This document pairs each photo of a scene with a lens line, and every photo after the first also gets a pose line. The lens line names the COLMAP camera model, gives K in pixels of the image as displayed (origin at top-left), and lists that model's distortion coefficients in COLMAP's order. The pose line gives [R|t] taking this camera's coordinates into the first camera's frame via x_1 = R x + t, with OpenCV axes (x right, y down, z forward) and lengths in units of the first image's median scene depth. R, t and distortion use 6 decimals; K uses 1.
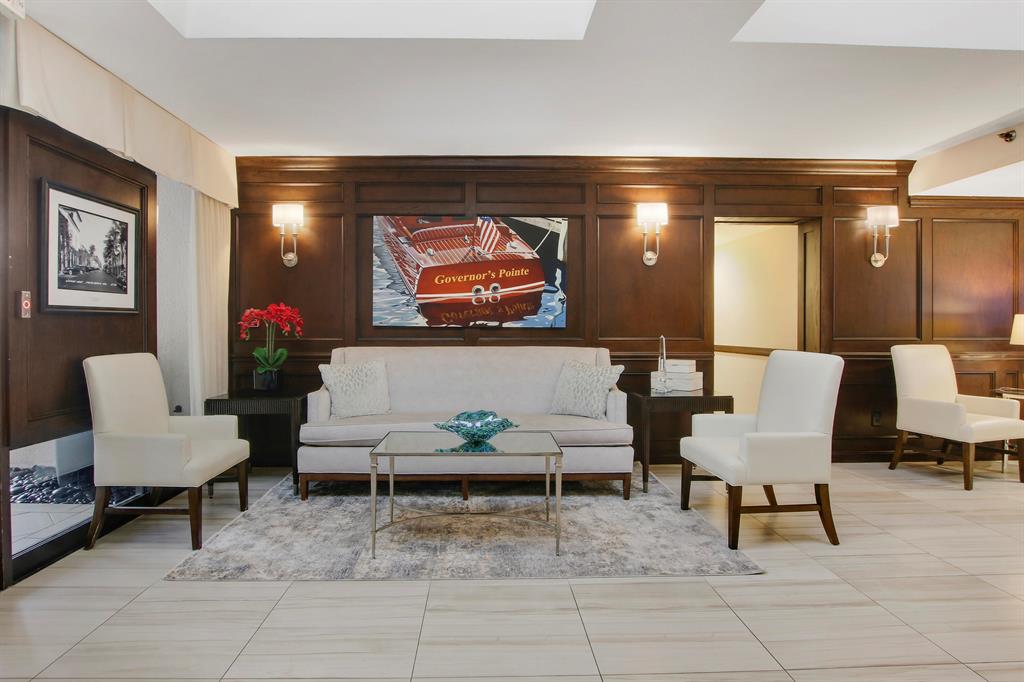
lens RADIAL K [[533.5, 0, 508.7], [0, 533.5, 338.6], [0, 0, 1]] dist [-0.028923, 0.004593]
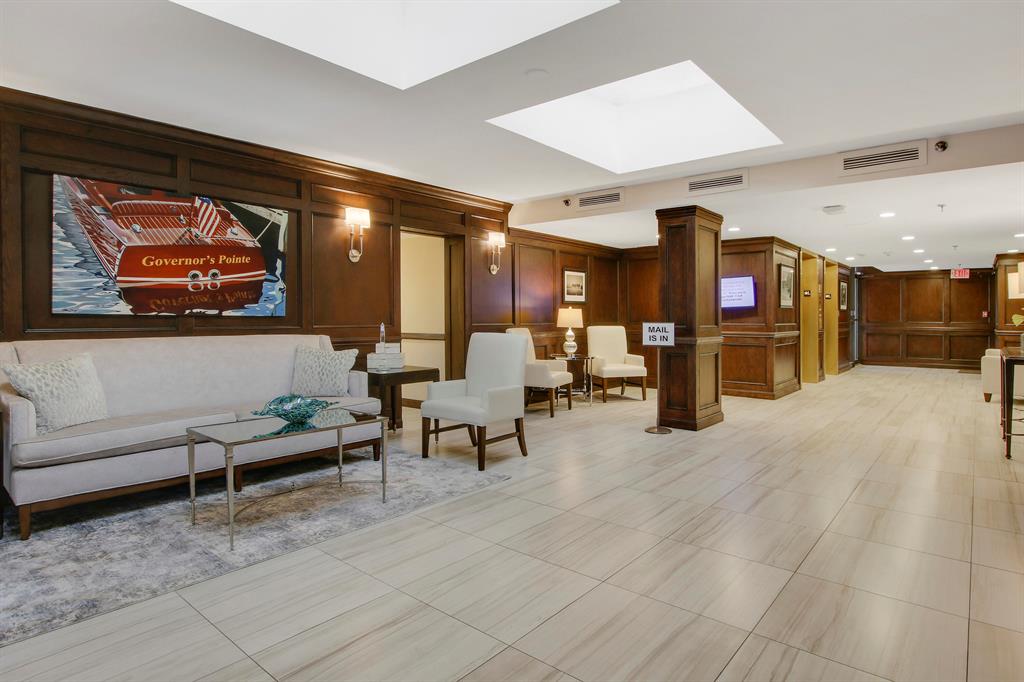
lens RADIAL K [[533.5, 0, 519.4], [0, 533.5, 332.4], [0, 0, 1]] dist [-0.028923, 0.004593]
pose [[0.673473, -0.019826, 0.738946, -0.364332], [0.014048, 0.999803, 0.014022, 0.002641], [-0.739079, 0.000937, 0.673619, -0.032102]]
